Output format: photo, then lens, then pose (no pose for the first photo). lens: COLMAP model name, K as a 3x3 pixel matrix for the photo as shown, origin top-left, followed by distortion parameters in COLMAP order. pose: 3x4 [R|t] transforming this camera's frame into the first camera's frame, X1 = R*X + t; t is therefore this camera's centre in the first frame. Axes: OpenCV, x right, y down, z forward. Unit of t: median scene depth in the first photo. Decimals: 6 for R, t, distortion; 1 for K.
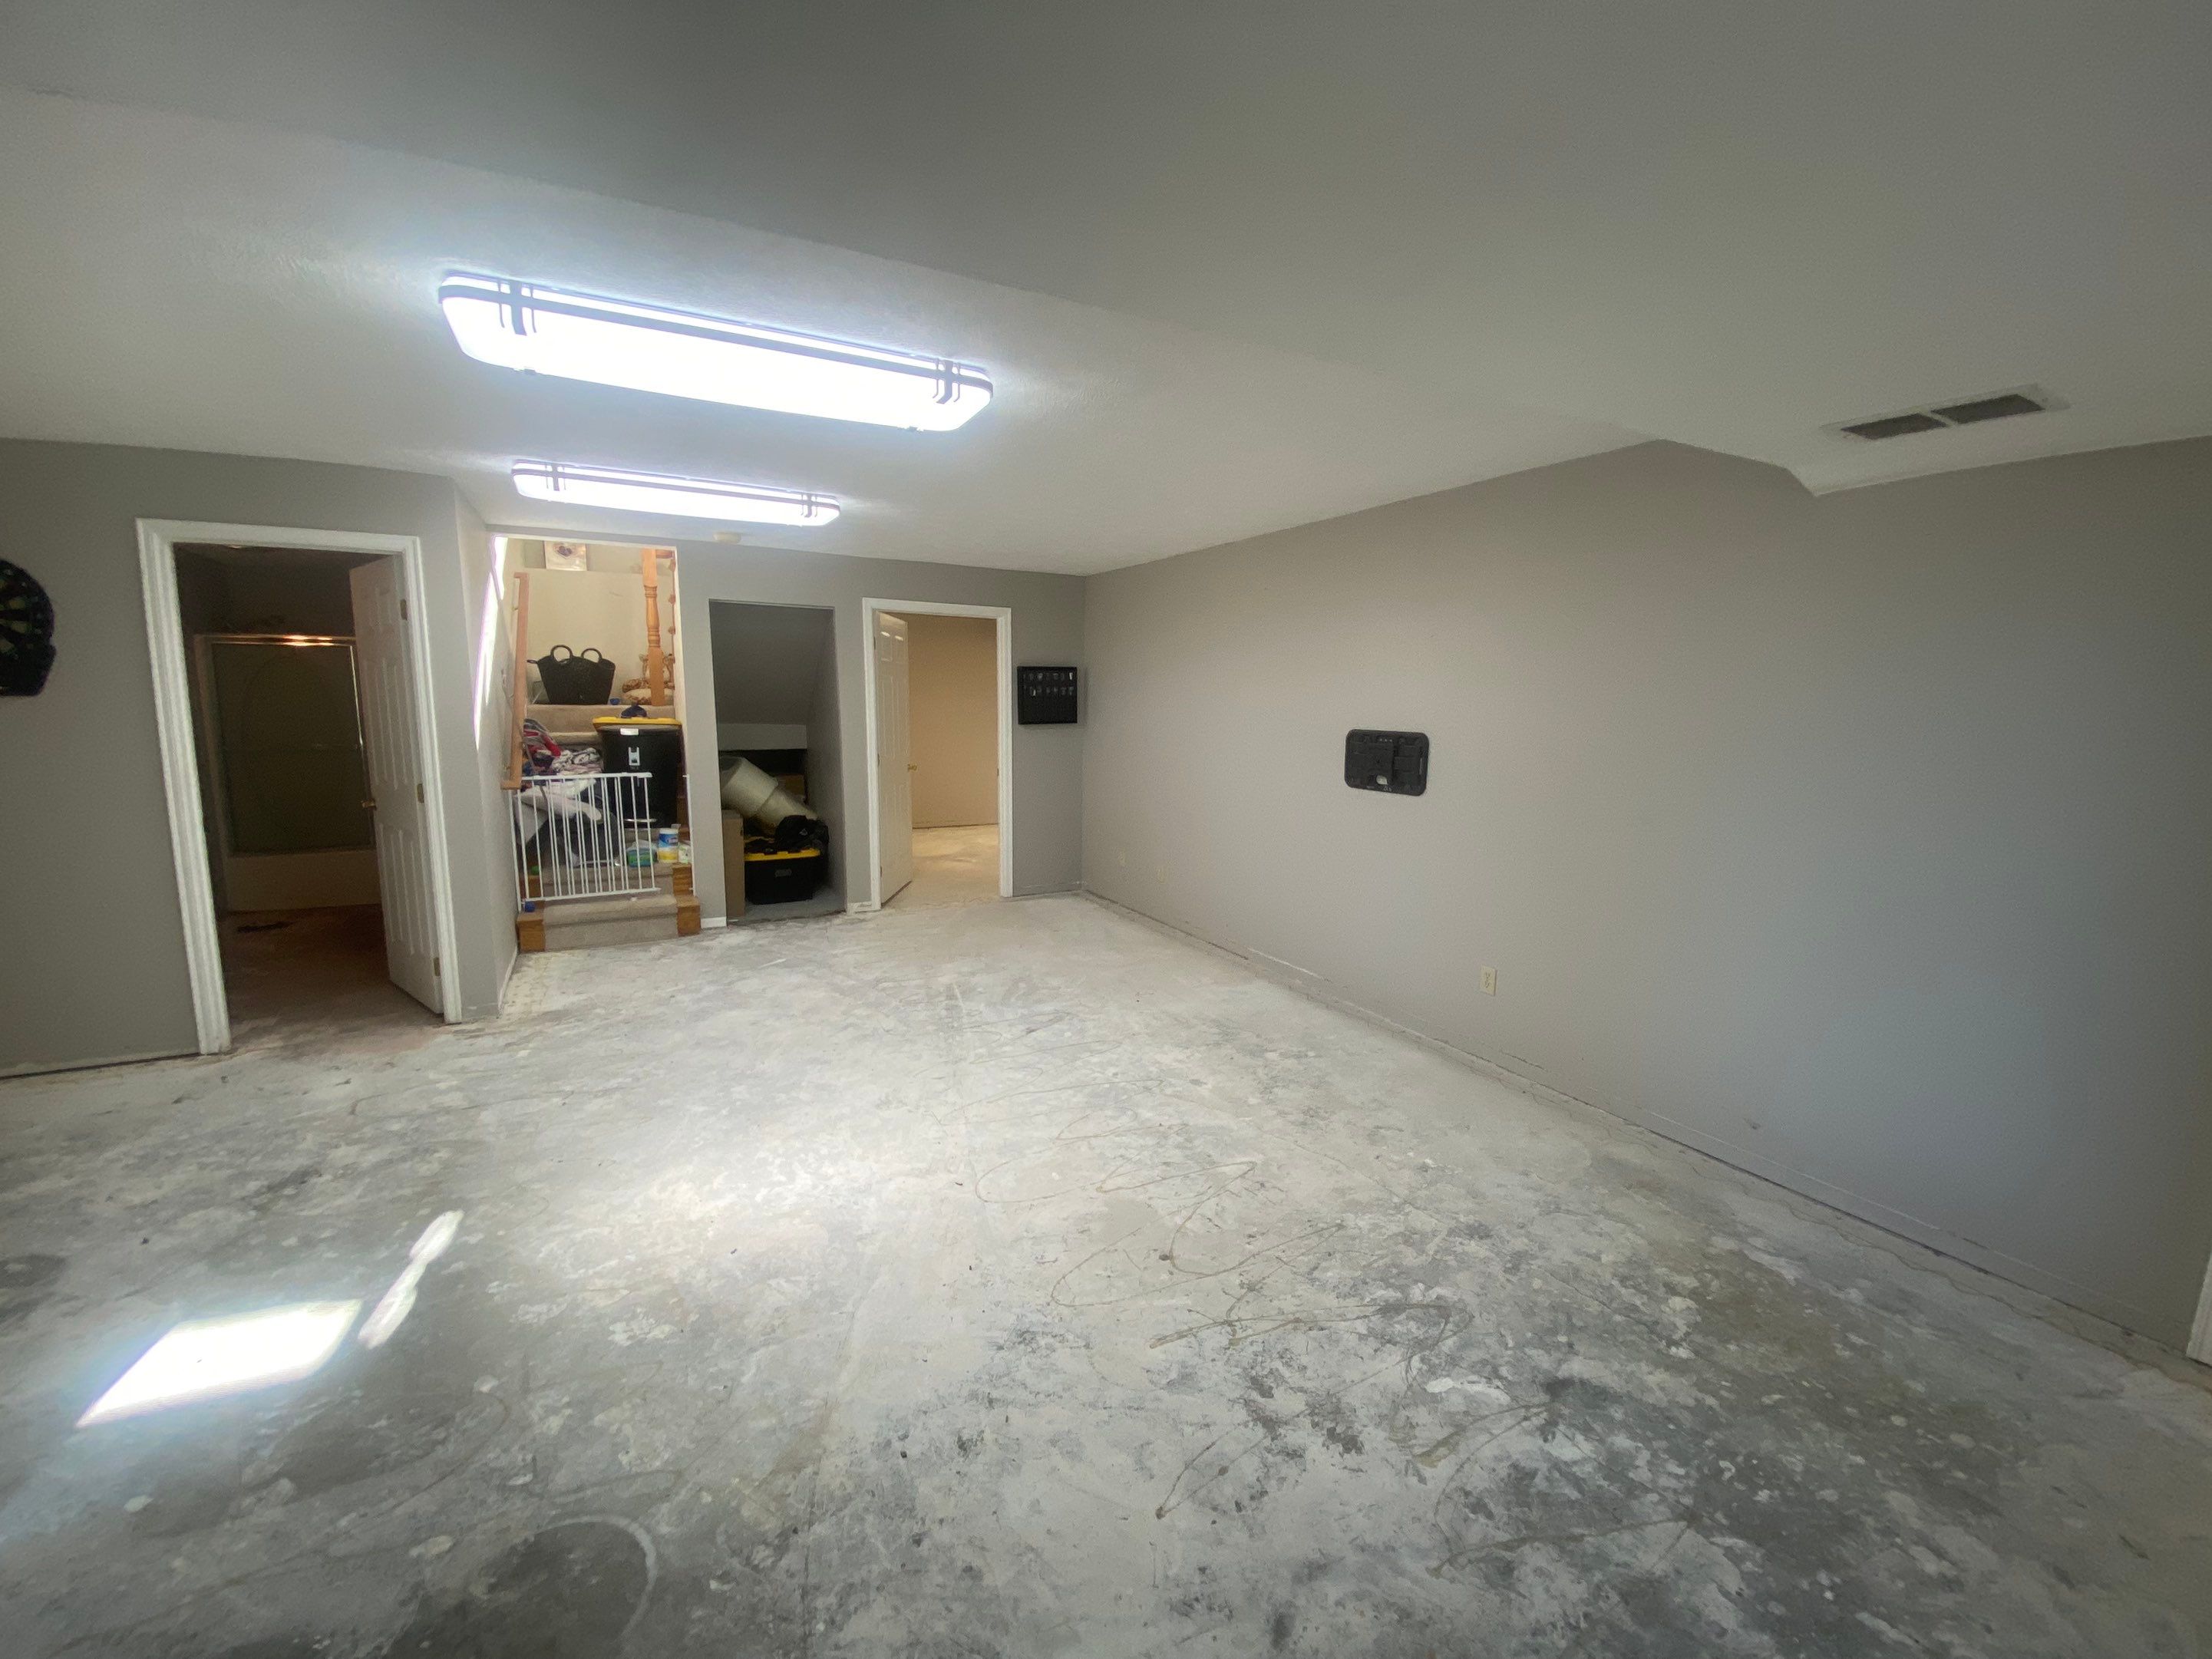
lens RADIAL K [[850.2, 0, 1111.4], [0, 850.2, 822.2], [0, 0, 1]] dist [-0.029812, -0.002867]
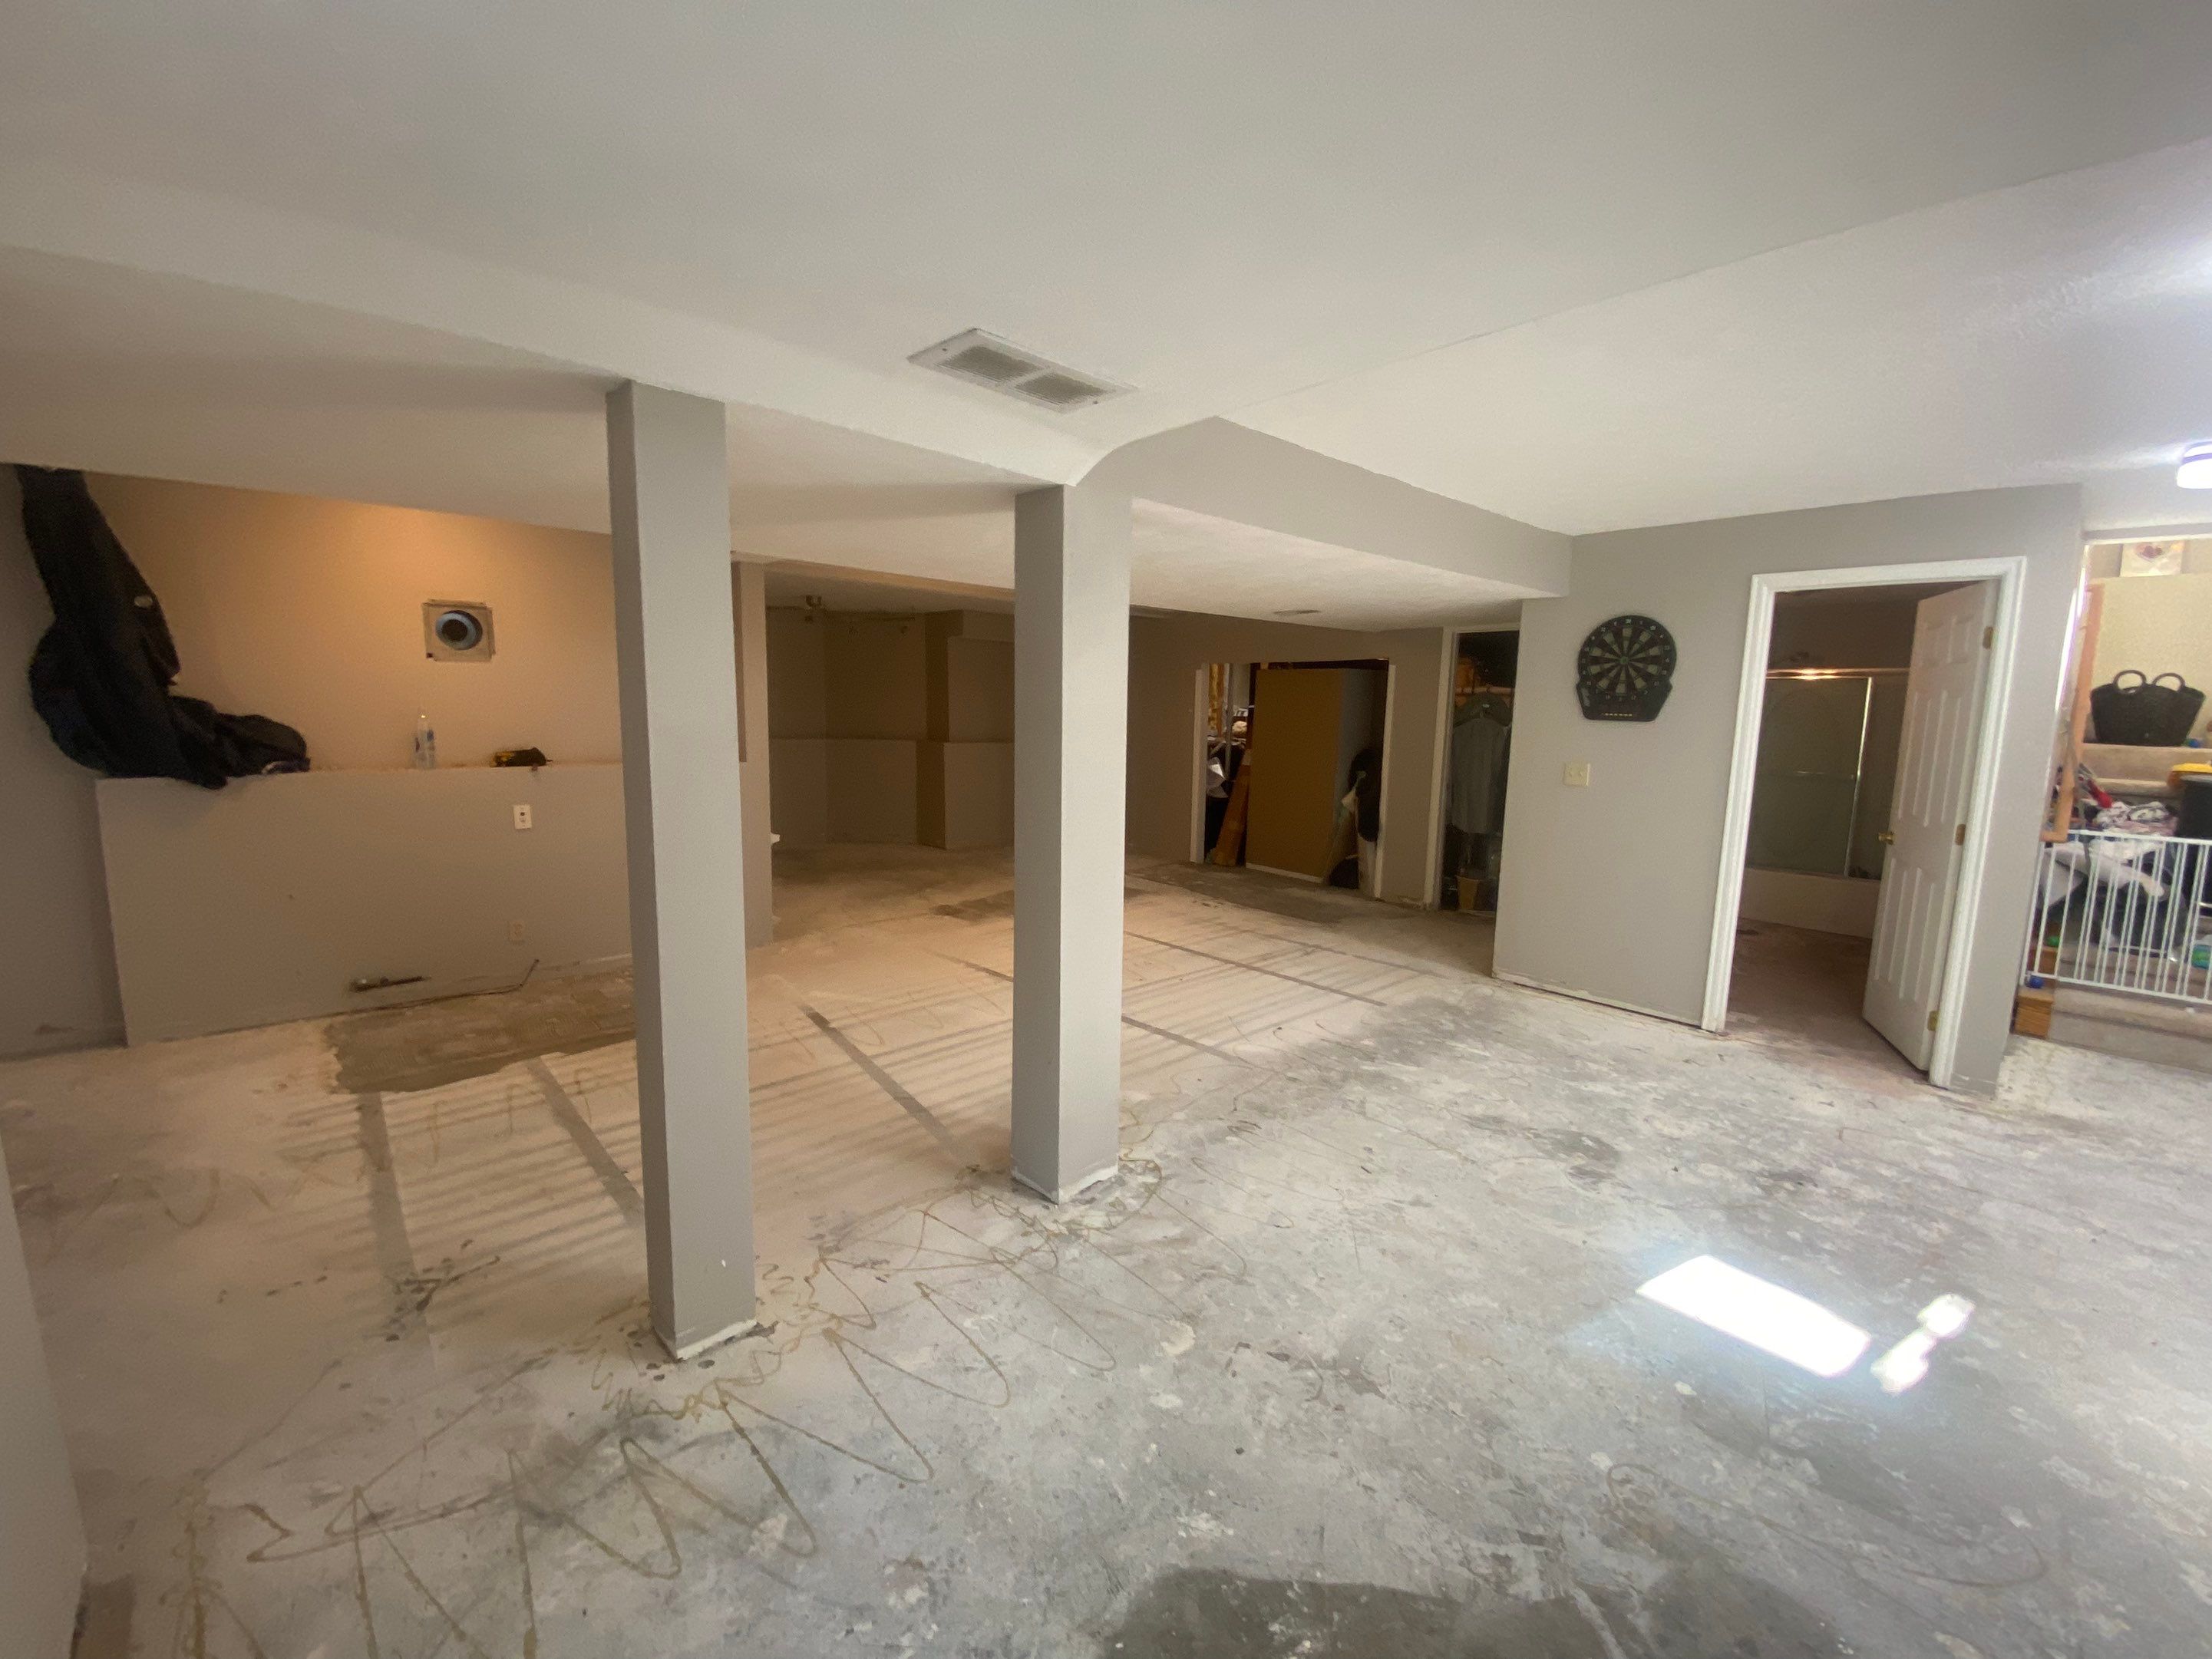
lens RADIAL K [[850.2, 0, 1097.1], [0, 850.2, 829.2], [0, 0, 1]] dist [-0.029812, -0.002867]
pose [[0.215247, 0.126252, -0.968364, -0.159573], [-0.149881, 0.984130, 0.094992, 0.016804], [0.964989, 0.124692, 0.230754, -0.145461]]
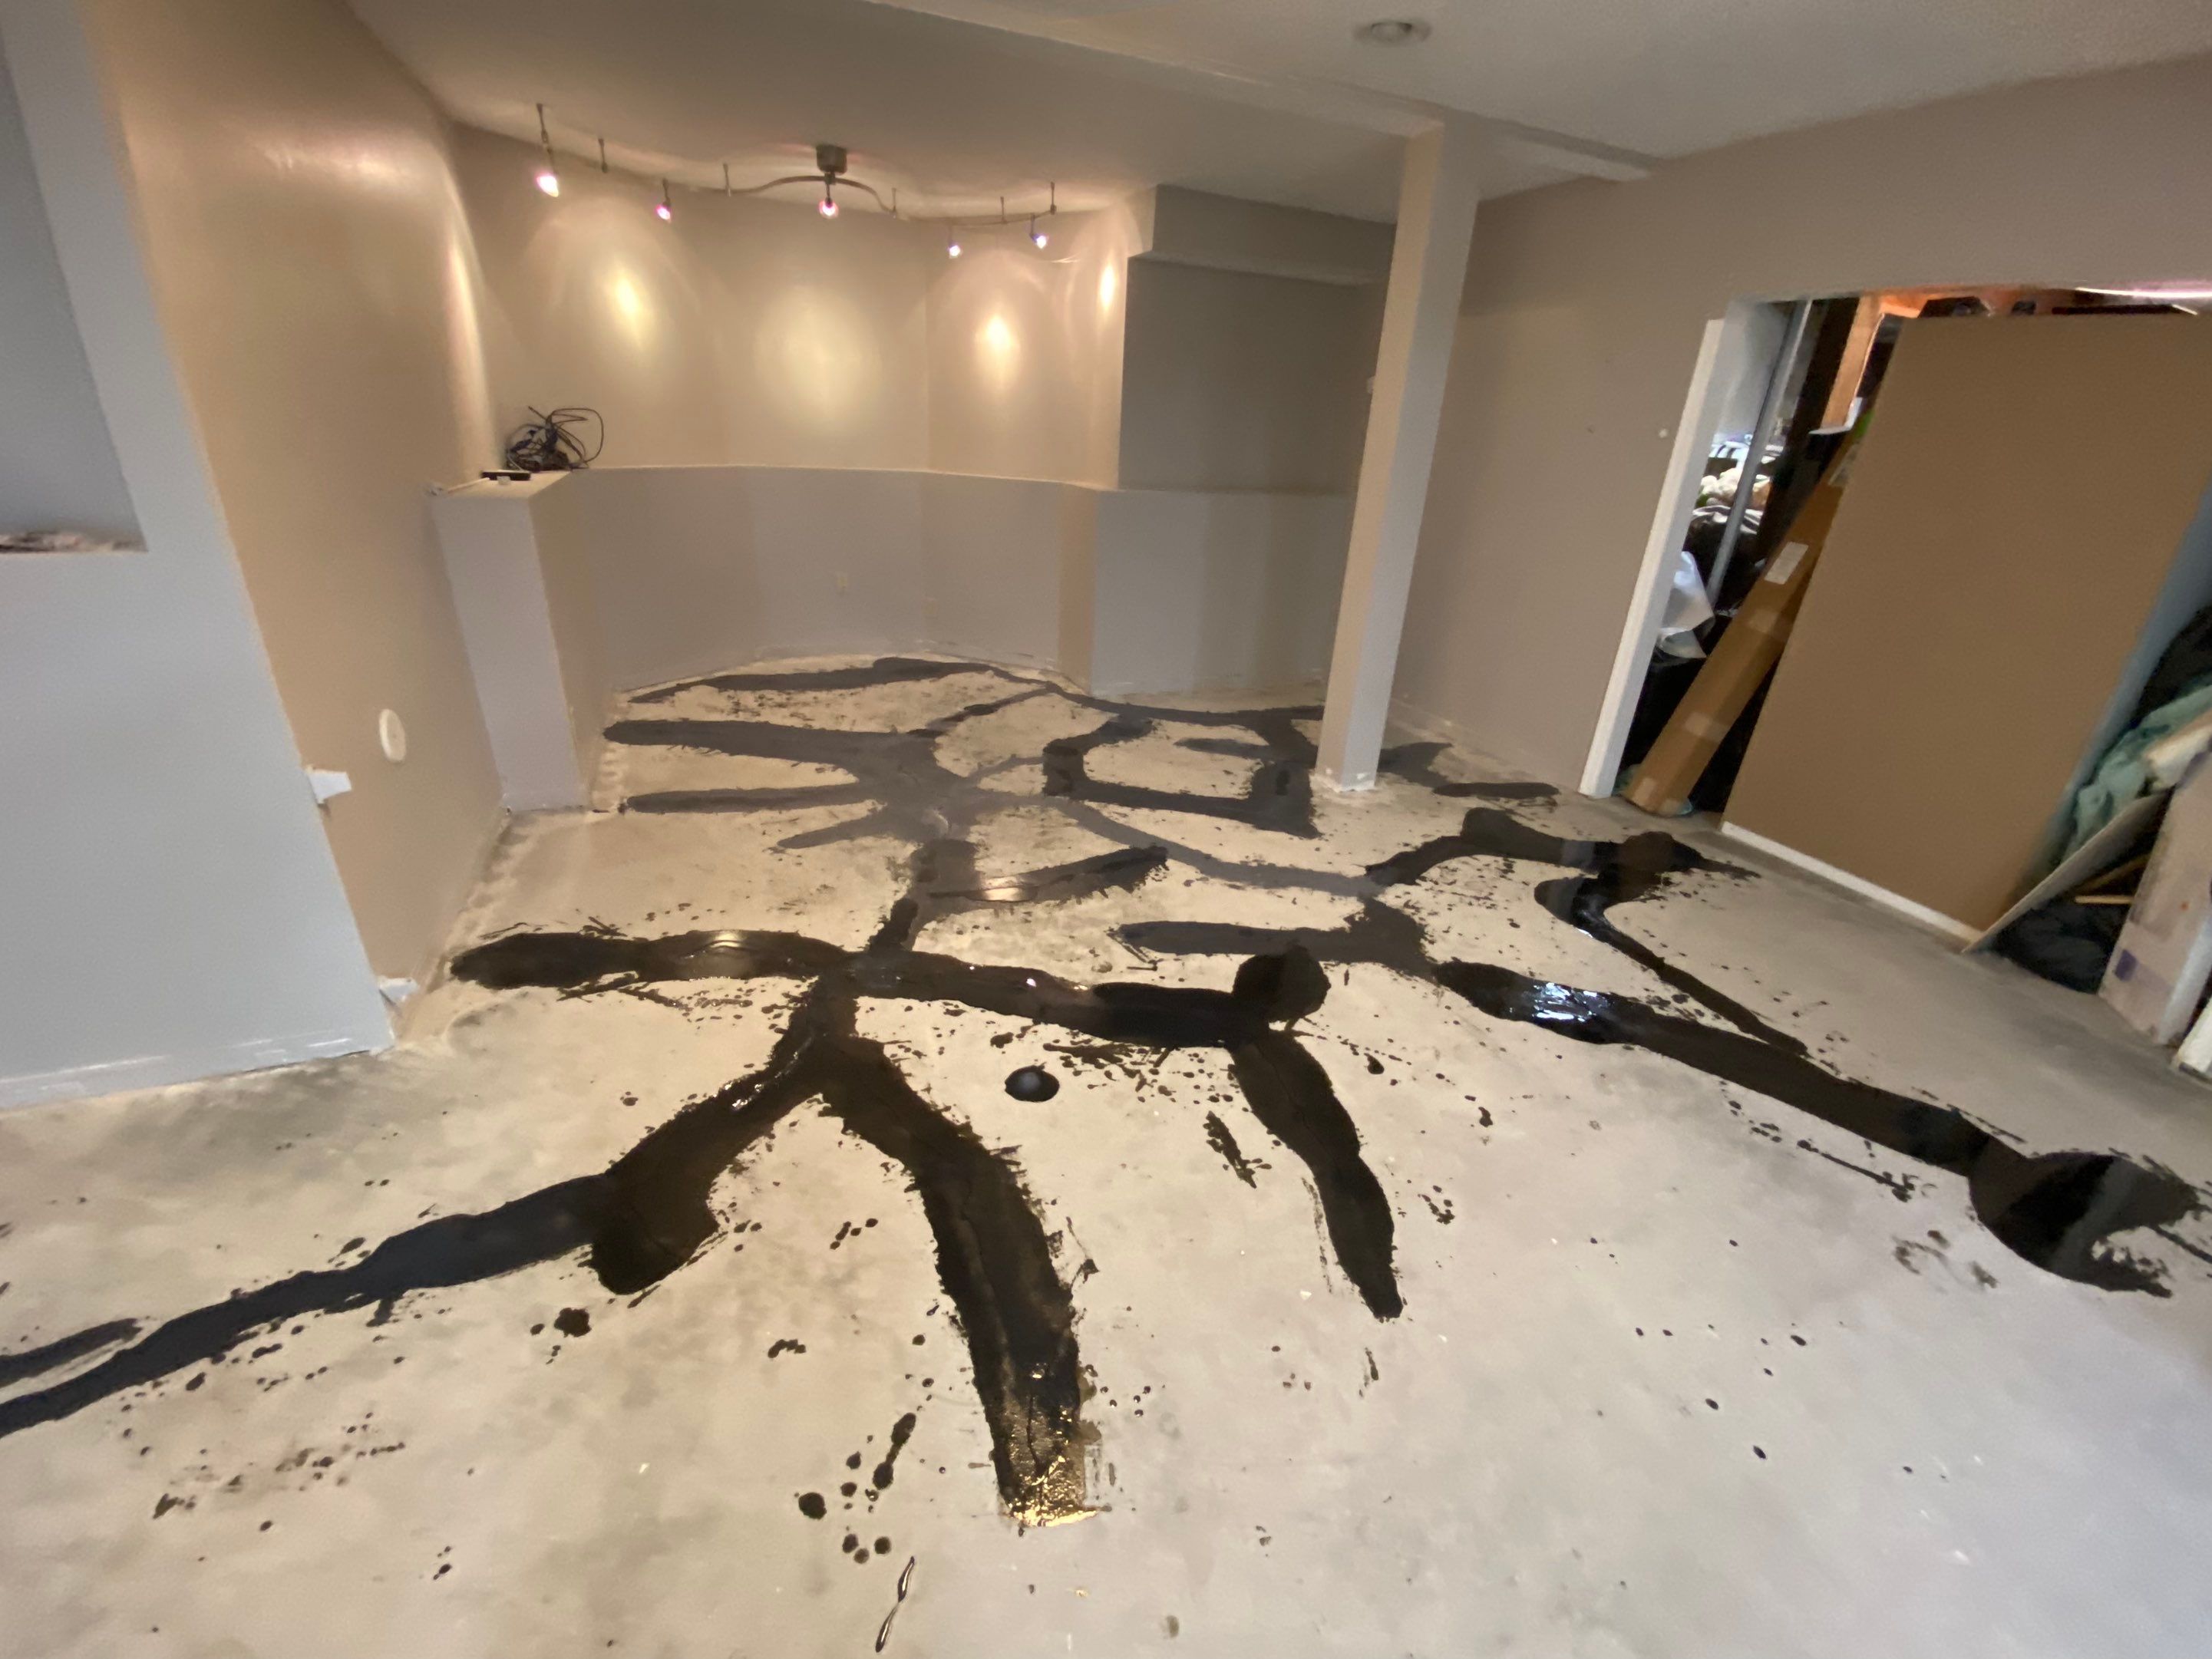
lens RADIAL K [[901.4, 0, 1110.4], [0, 901.4, 827.9], [0, 0, 1]] dist [-0.001734, -0.010752]
pose [[-0.105881, 0.382139, -0.918019, -1.232386], [-0.188366, 0.898785, 0.395858, -0.007970], [0.976375, 0.214837, -0.023182, 0.109540]]
